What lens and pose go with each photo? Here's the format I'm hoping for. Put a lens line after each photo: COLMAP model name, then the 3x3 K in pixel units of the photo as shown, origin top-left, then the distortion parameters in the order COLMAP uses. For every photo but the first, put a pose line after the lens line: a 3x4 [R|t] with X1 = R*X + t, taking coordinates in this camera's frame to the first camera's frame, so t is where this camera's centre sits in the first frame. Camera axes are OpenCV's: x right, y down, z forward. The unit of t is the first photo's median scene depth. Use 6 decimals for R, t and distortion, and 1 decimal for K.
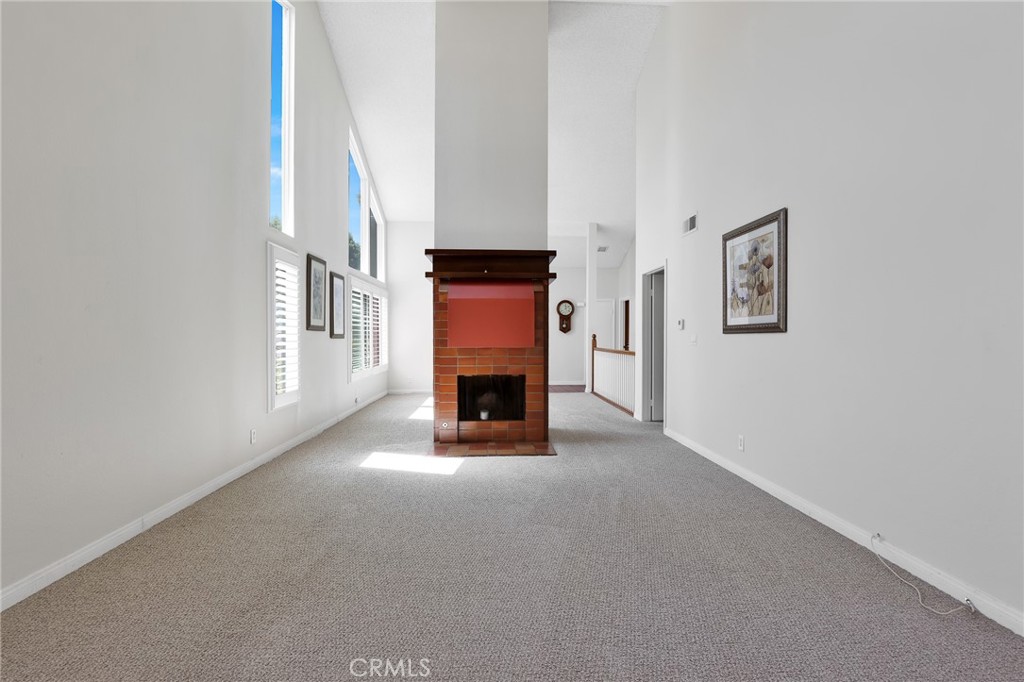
lens RADIAL K [[471.1, 0, 520.2], [0, 471.1, 339.9], [0, 0, 1]] dist [-0.003705, 0.001211]
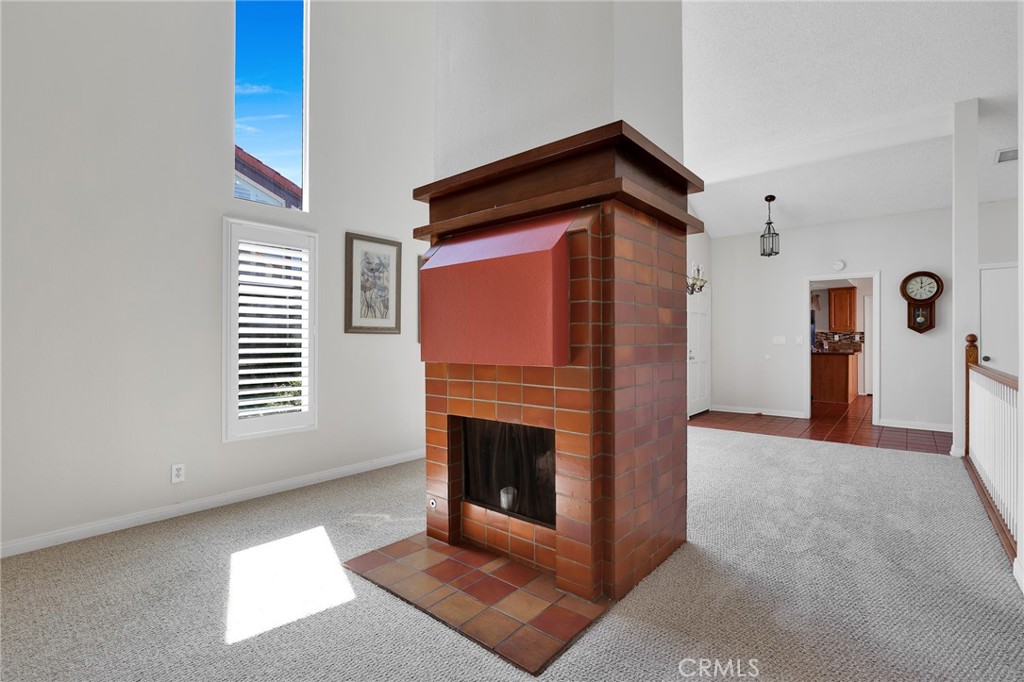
lens RADIAL K [[471.1, 0, 514.5], [0, 471.1, 339.8], [0, 0, 1]] dist [-0.003705, 0.001211]
pose [[0.731311, -0.002797, -0.682038, 0.279452], [-0.001943, 0.999979, -0.006184, -0.005426], [0.682041, 0.005848, 0.731291, 0.662393]]
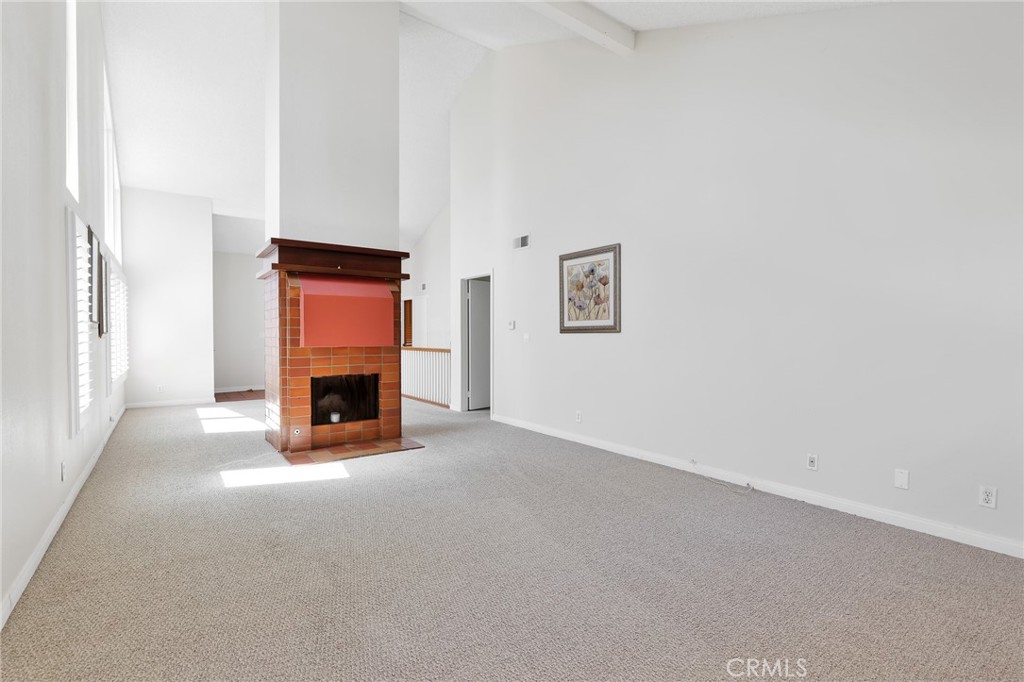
lens RADIAL K [[471.1, 0, 519.9], [0, 471.1, 340.6], [0, 0, 1]] dist [-0.003705, 0.001211]
pose [[0.836392, -0.006532, 0.548094, -0.295345], [0.003688, 0.999973, 0.006290, -0.001246], [-0.548120, -0.003240, 0.836393, -0.004494]]
